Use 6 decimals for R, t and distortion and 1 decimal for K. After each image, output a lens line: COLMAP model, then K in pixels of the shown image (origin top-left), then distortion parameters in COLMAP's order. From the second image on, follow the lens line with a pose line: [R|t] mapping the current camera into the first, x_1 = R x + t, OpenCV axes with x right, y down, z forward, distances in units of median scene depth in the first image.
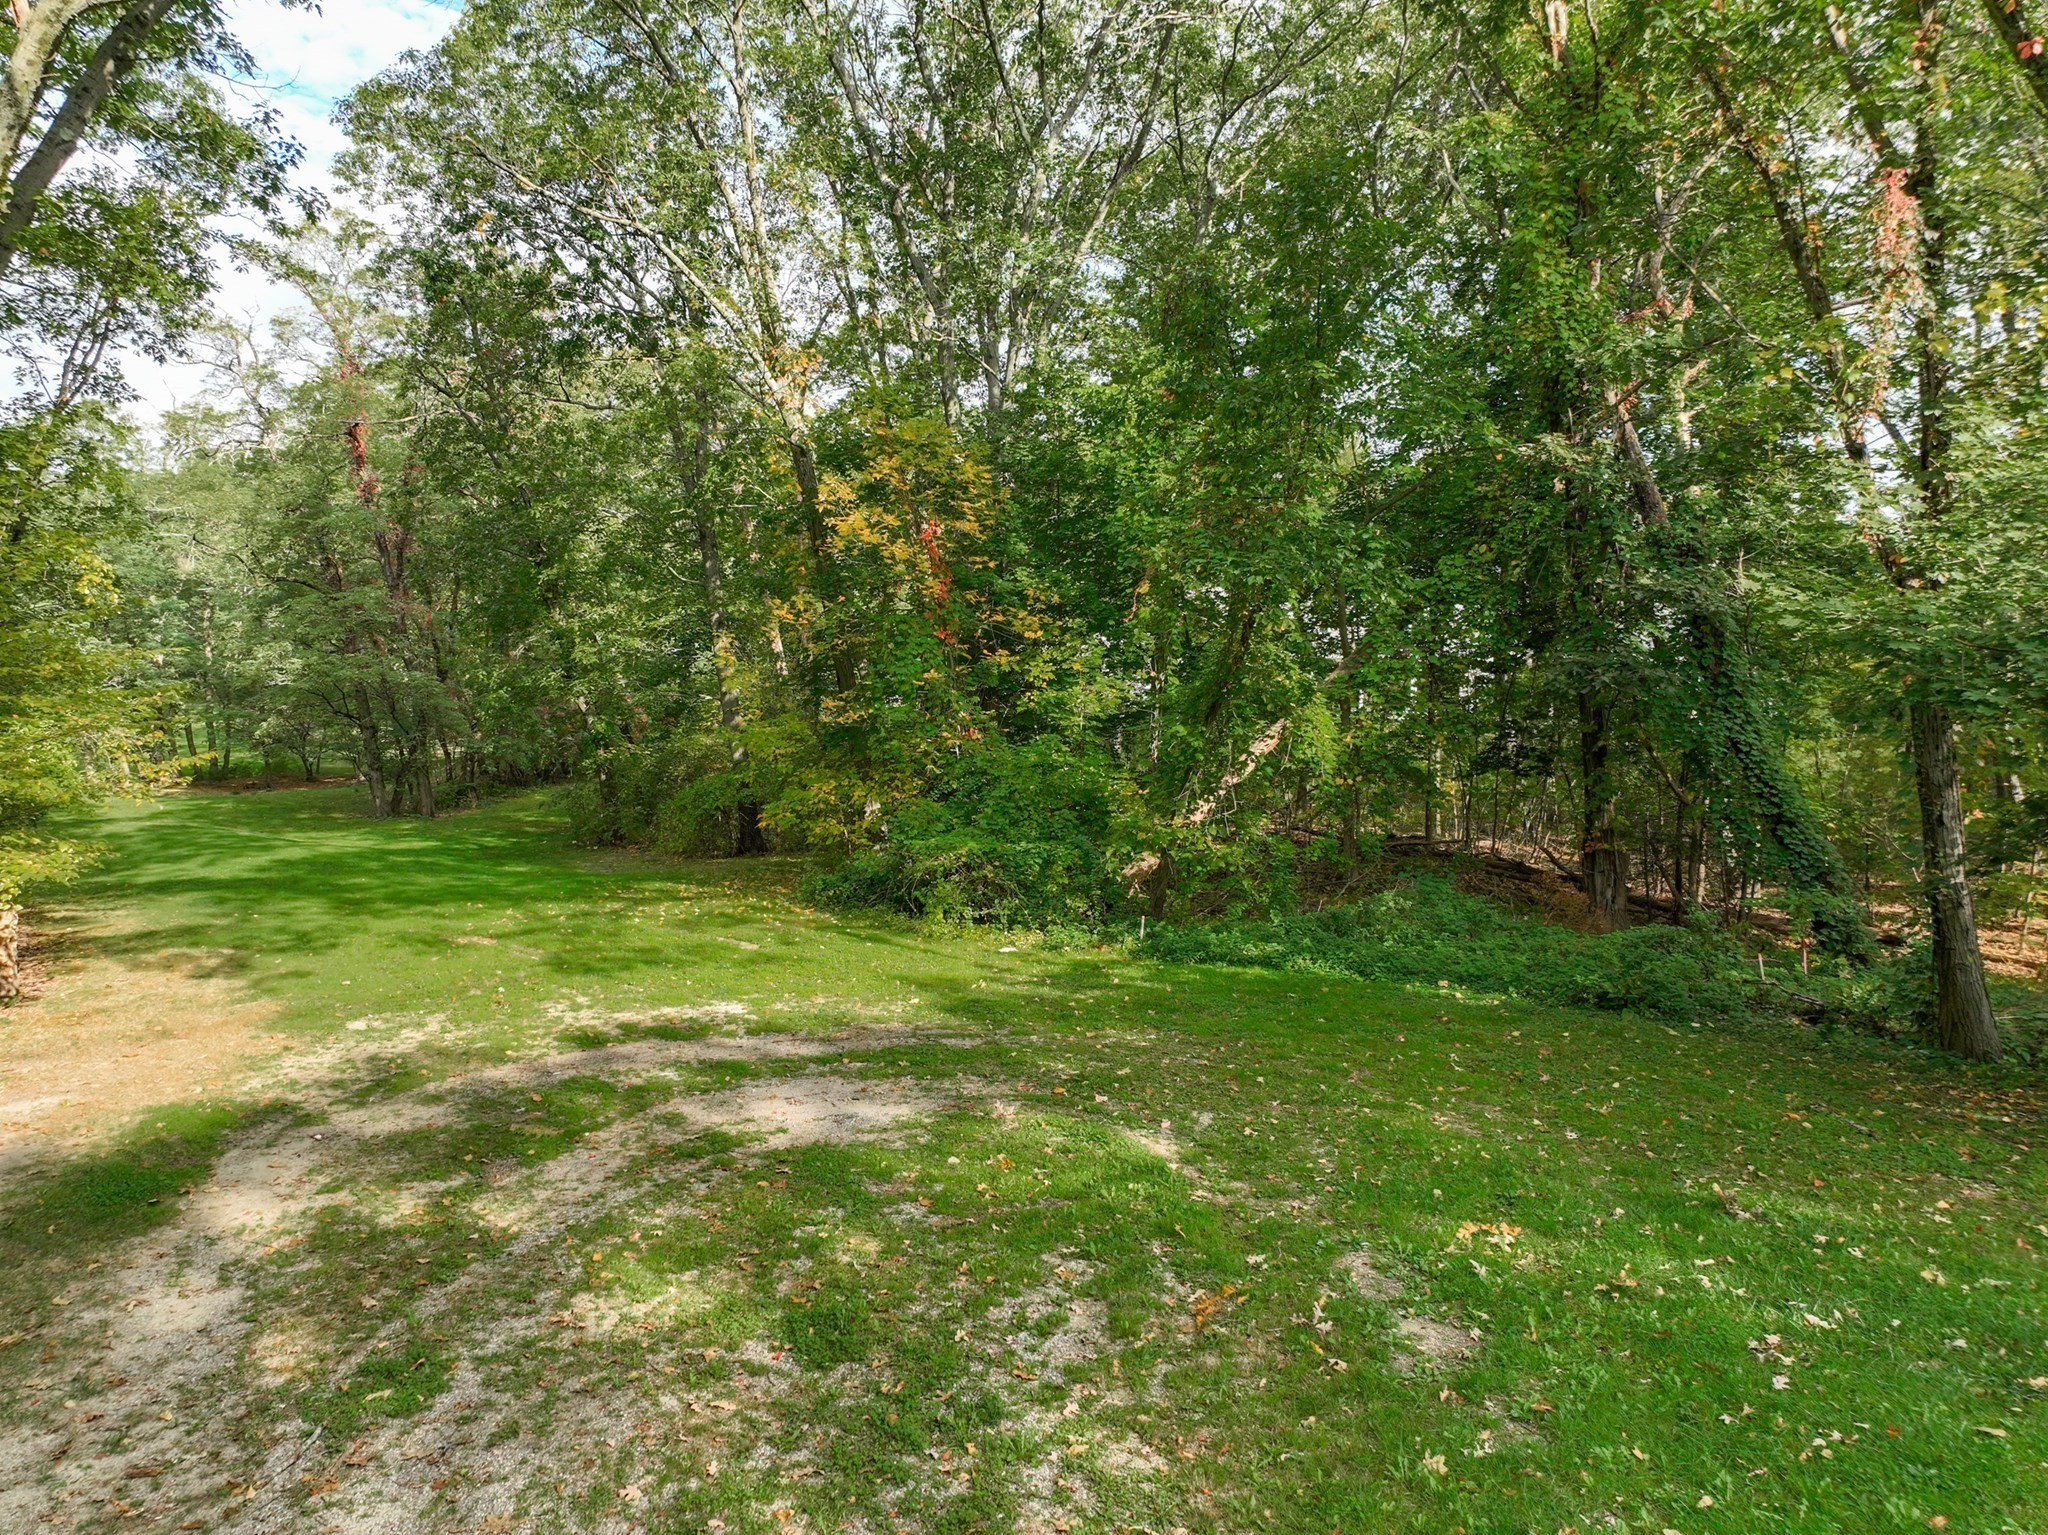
lens RADIAL K [[1455.5, 0, 1025.2], [0, 1455.5, 769.2], [0, 0, 1]] dist [-0.000452, 0.023350]
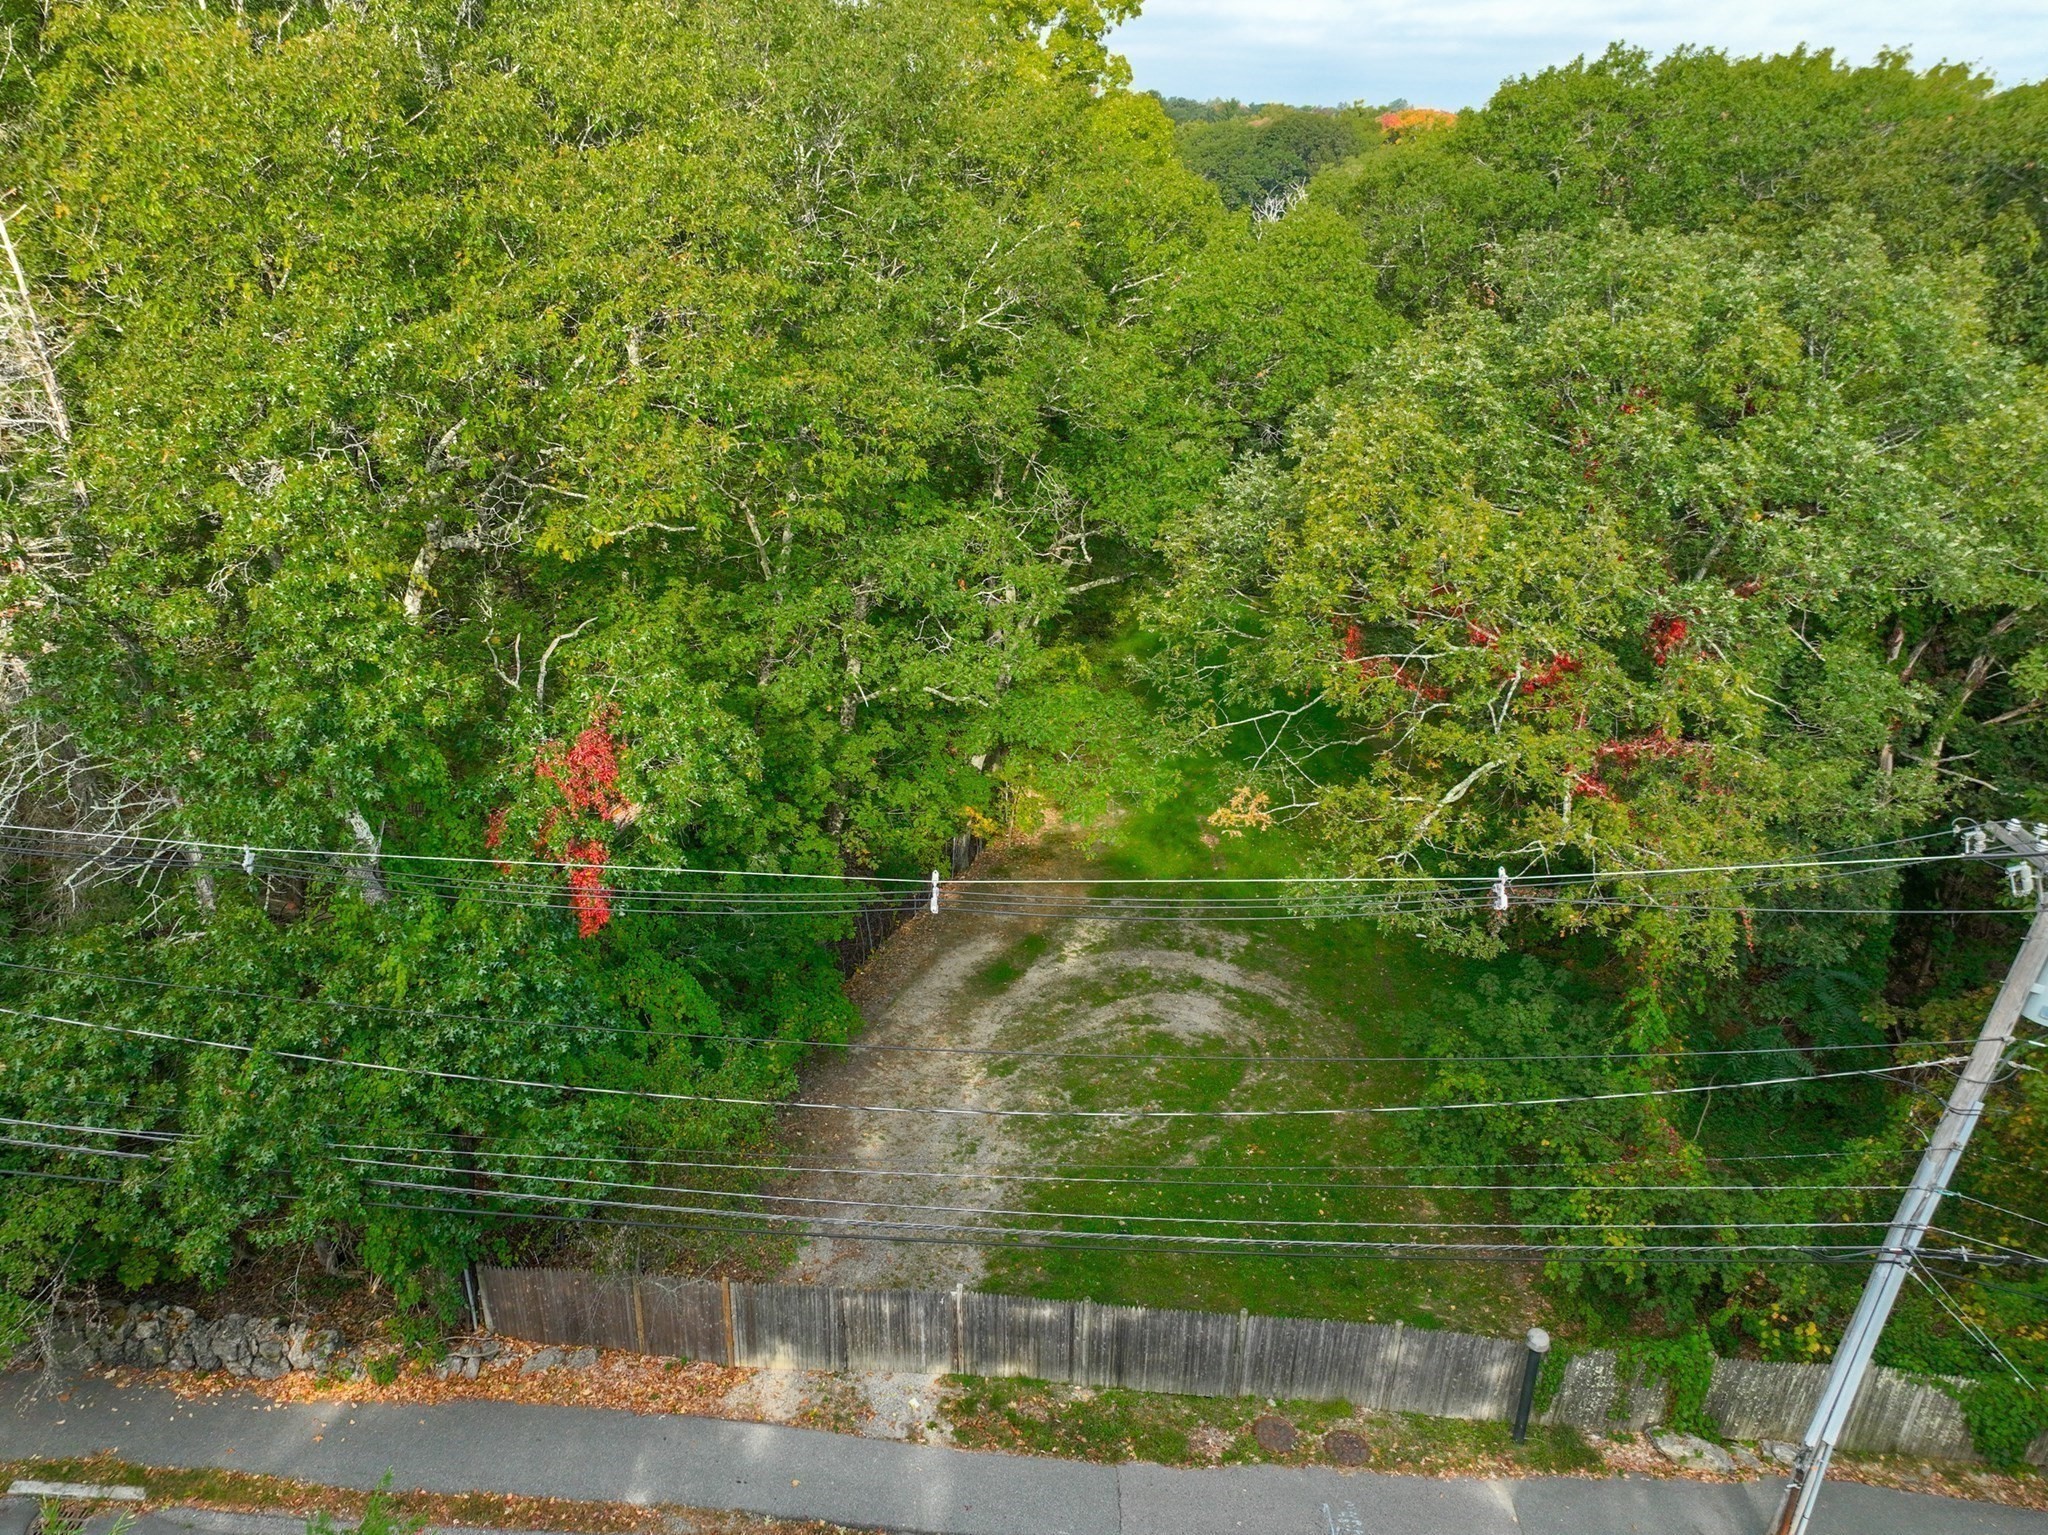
lens RADIAL K [[1455.5, 0, 1021.0], [0, 1455.5, 769.0], [0, 0, 1]] dist [-0.000452, 0.023350]
pose [[0.714782, 0.288175, -0.637214, 2.258975], [-0.078067, 0.938339, 0.336786, -2.019054], [0.694976, -0.190983, 0.693205, -2.000460]]
